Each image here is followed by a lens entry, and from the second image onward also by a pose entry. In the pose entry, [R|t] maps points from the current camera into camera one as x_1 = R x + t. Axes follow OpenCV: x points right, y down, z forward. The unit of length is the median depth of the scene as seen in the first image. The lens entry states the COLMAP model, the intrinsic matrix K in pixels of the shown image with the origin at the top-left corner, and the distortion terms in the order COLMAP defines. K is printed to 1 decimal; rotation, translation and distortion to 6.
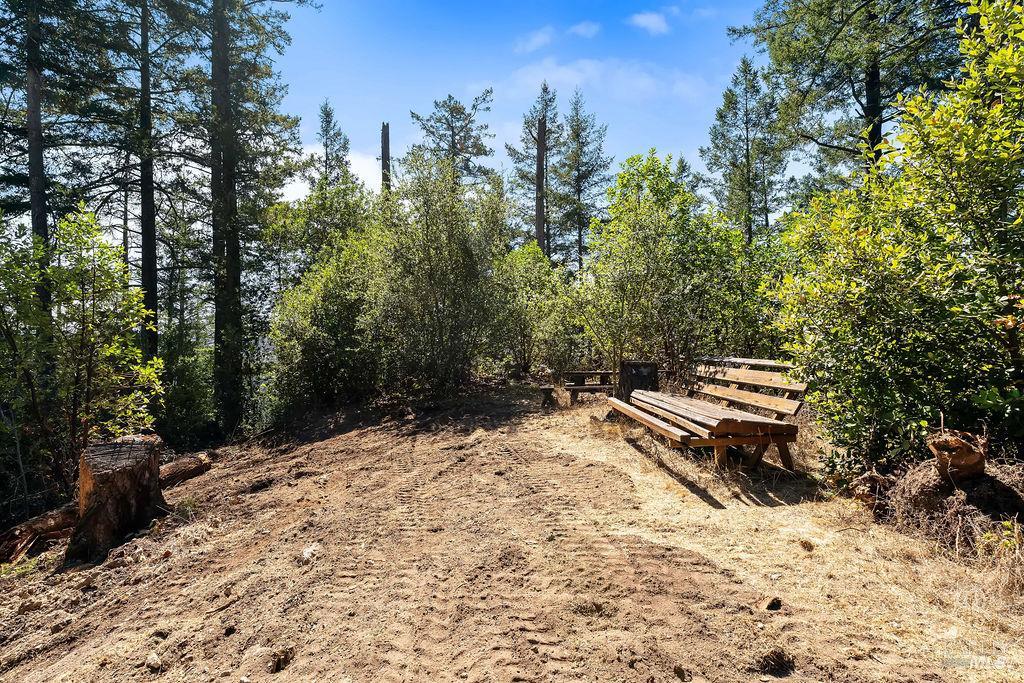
lens RADIAL K [[492.8, 0, 508.4], [0, 492.8, 338.5], [0, 0, 1]] dist [-0.001606, 0.000400]
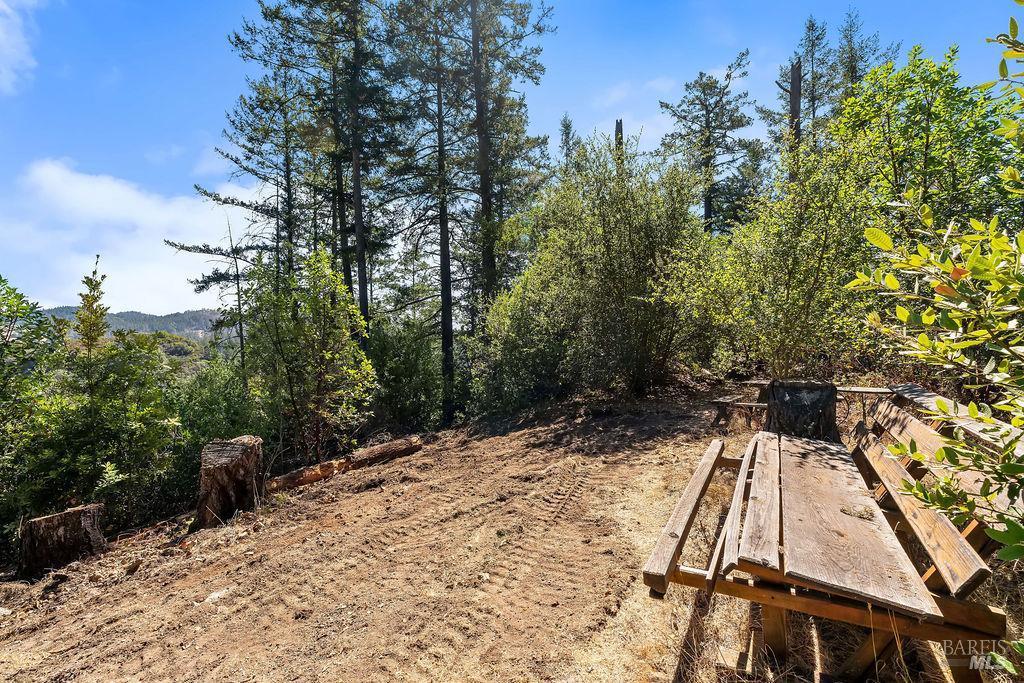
lens RADIAL K [[454.0, 0, 511.8], [0, 454.0, 338.6], [0, 0, 1]] dist [-0.002434, 0.001069]
pose [[0.838764, -0.011652, -0.544371, 0.068141], [0.026010, 0.999487, 0.018683, -0.007845], [0.543874, -0.029829, 0.838636, 0.073555]]
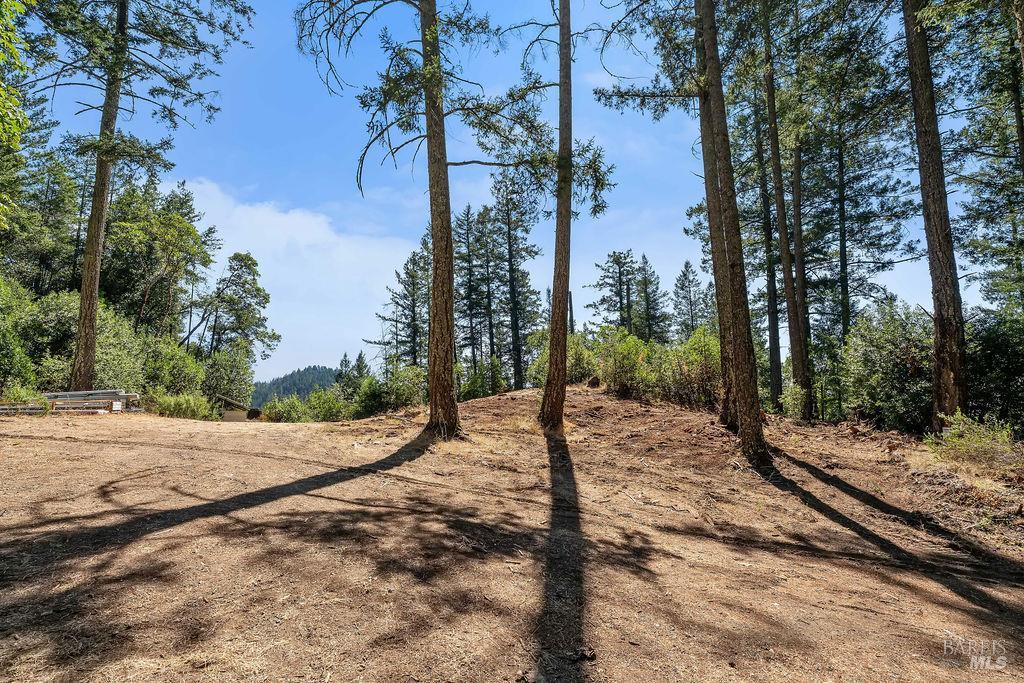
lens RADIAL K [[454.0, 0, 511.8], [0, 454.0, 338.6], [0, 0, 1]] dist [-0.002434, 0.001069]
pose [[0.857123, -0.091983, -0.506833, 0.606564], [0.038367, 0.992594, -0.115258, 0.050062], [0.513682, 0.079344, 0.854304, -1.035918]]
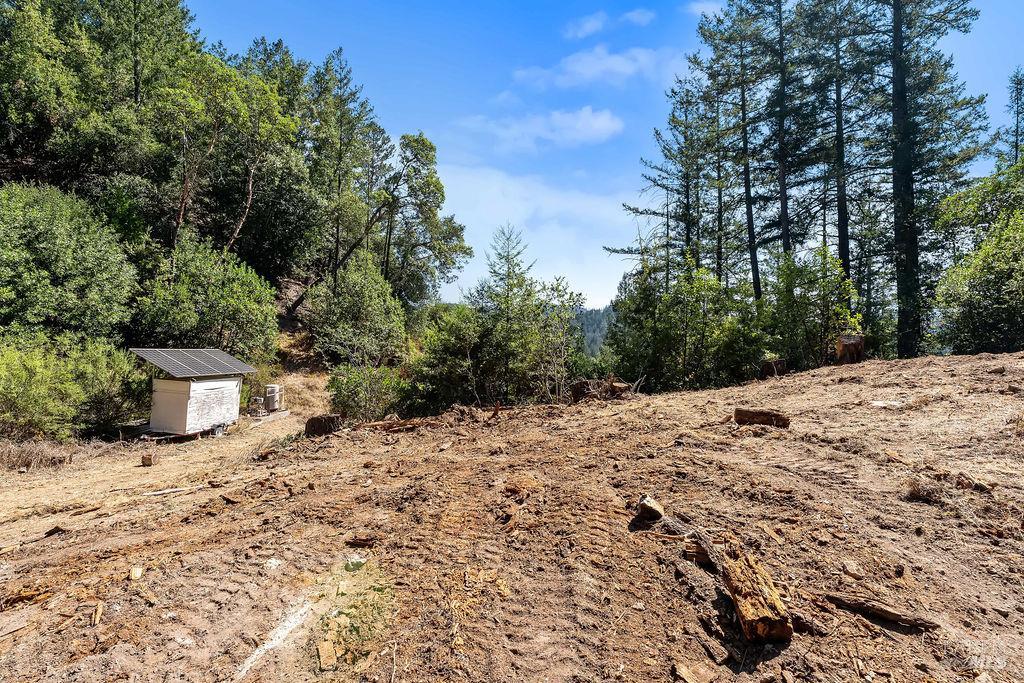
lens RADIAL K [[481.1, 0, 511.5], [0, 481.1, 337.7], [0, 0, 1]] dist [-0.001845, 0.000429]
pose [[0.339987, 0.010662, -0.940370, 0.197243], [0.024291, 0.999503, 0.020114, 0.019534], [0.940116, -0.029681, 0.339559, -0.302899]]
